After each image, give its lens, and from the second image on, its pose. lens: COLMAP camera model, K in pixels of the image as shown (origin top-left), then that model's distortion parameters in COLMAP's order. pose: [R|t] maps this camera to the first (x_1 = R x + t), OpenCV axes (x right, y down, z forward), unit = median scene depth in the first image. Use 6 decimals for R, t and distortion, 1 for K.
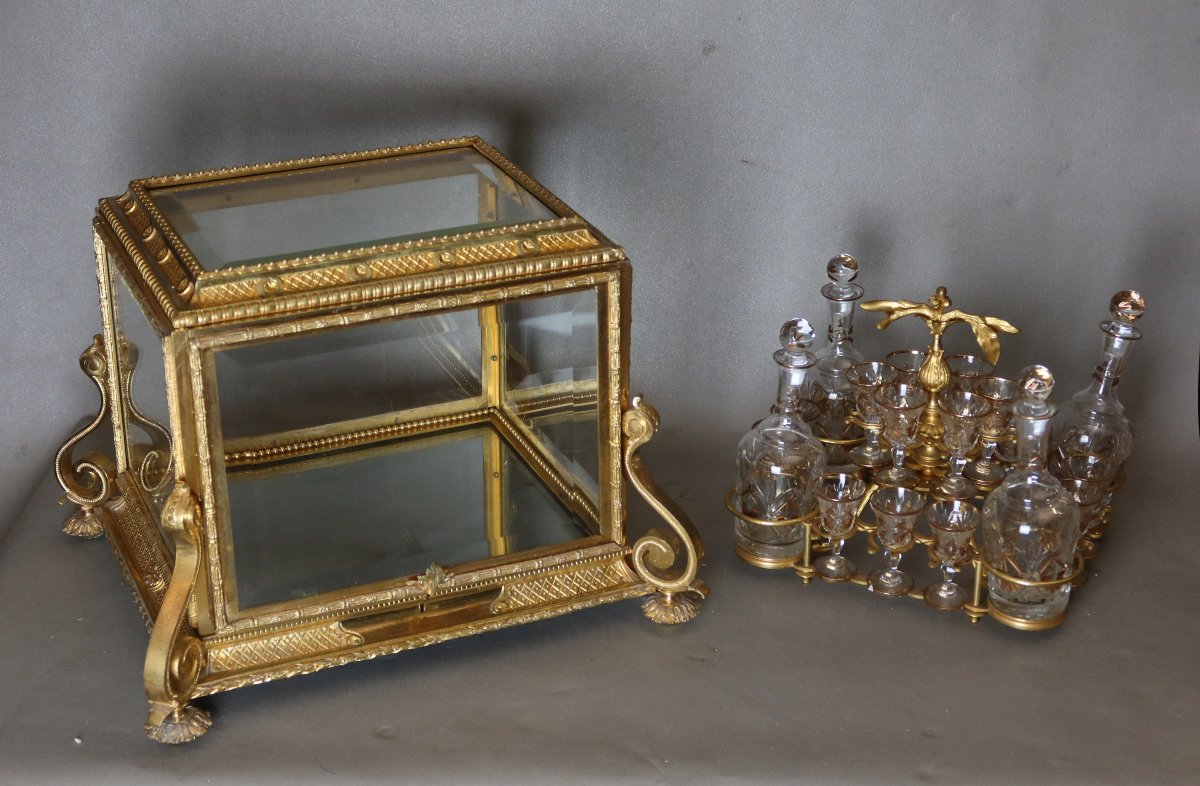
lens RADIAL K [[2120.5, 0, 725.6], [0, 2120.5, 367.3], [0, 0, 1]] dist [0.000821, 0.000000]
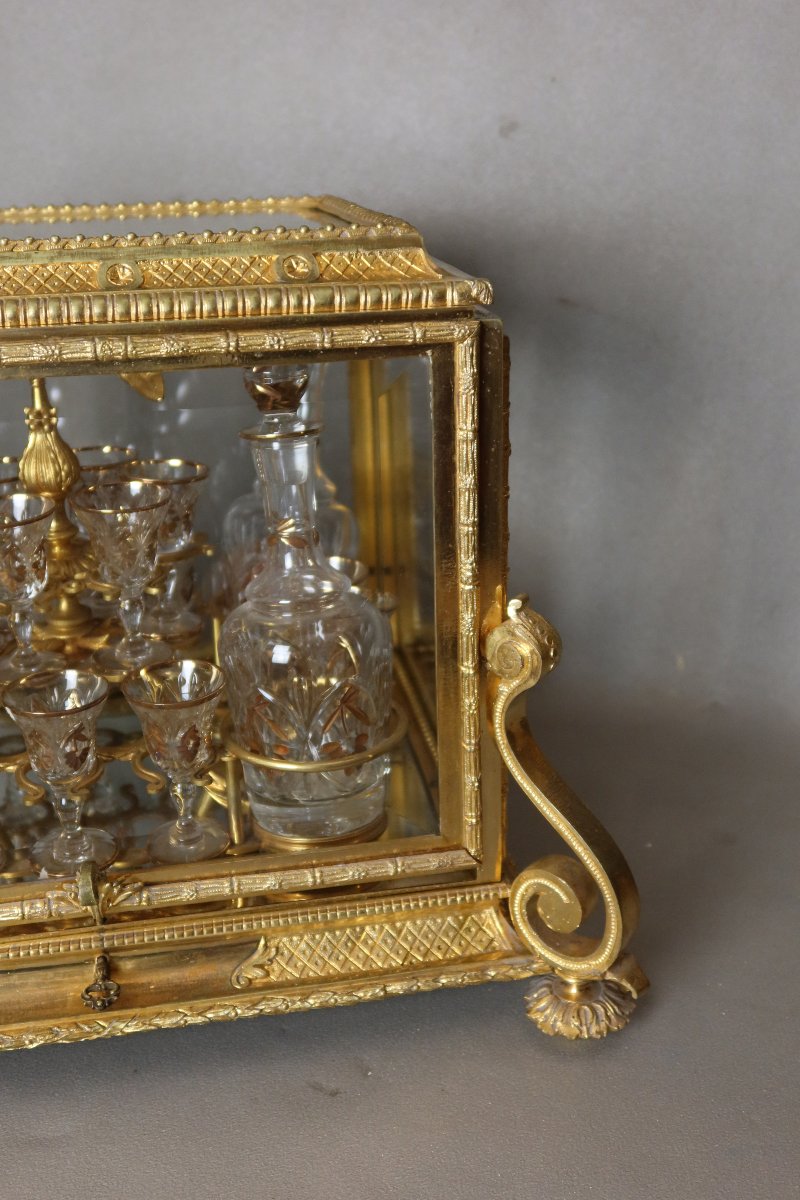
lens RADIAL K [[1436.3, 0, 406.4], [0, 1436.3, 606.0], [0, 0, 1]] dist [0.002470, 0.000000]
pose [[0.966869, 0.041132, -0.251939, 0.020542], [-0.064270, 0.994365, -0.084309, 0.048489], [0.247051, 0.097708, 0.964064, 0.658936]]
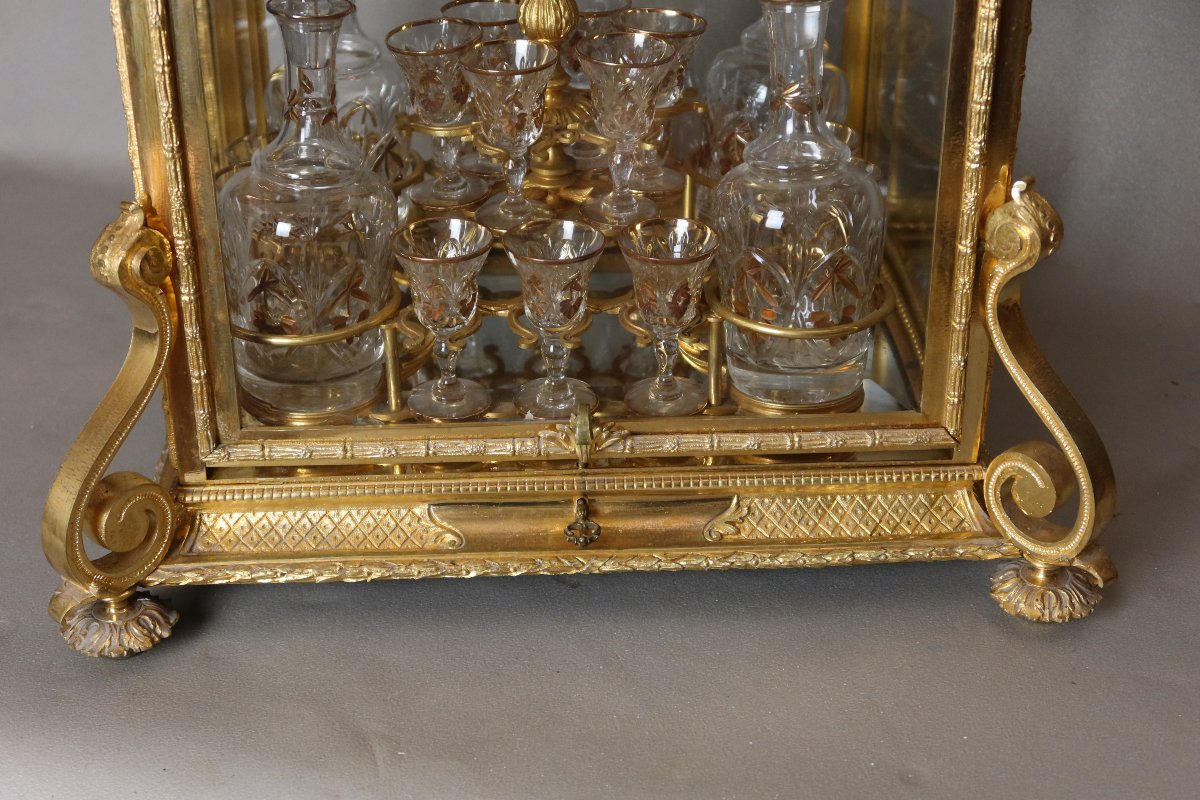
lens RADIAL K [[1799.5, 0, 606.1], [0, 1799.5, 396.1], [0, 0, 1]] dist [-0.012831, 0.000000]
pose [[0.920428, 0.151750, -0.360256, 0.030342], [-0.140596, 0.988417, 0.057134, 0.056405], [0.364753, -0.001937, 0.931102, 0.560069]]
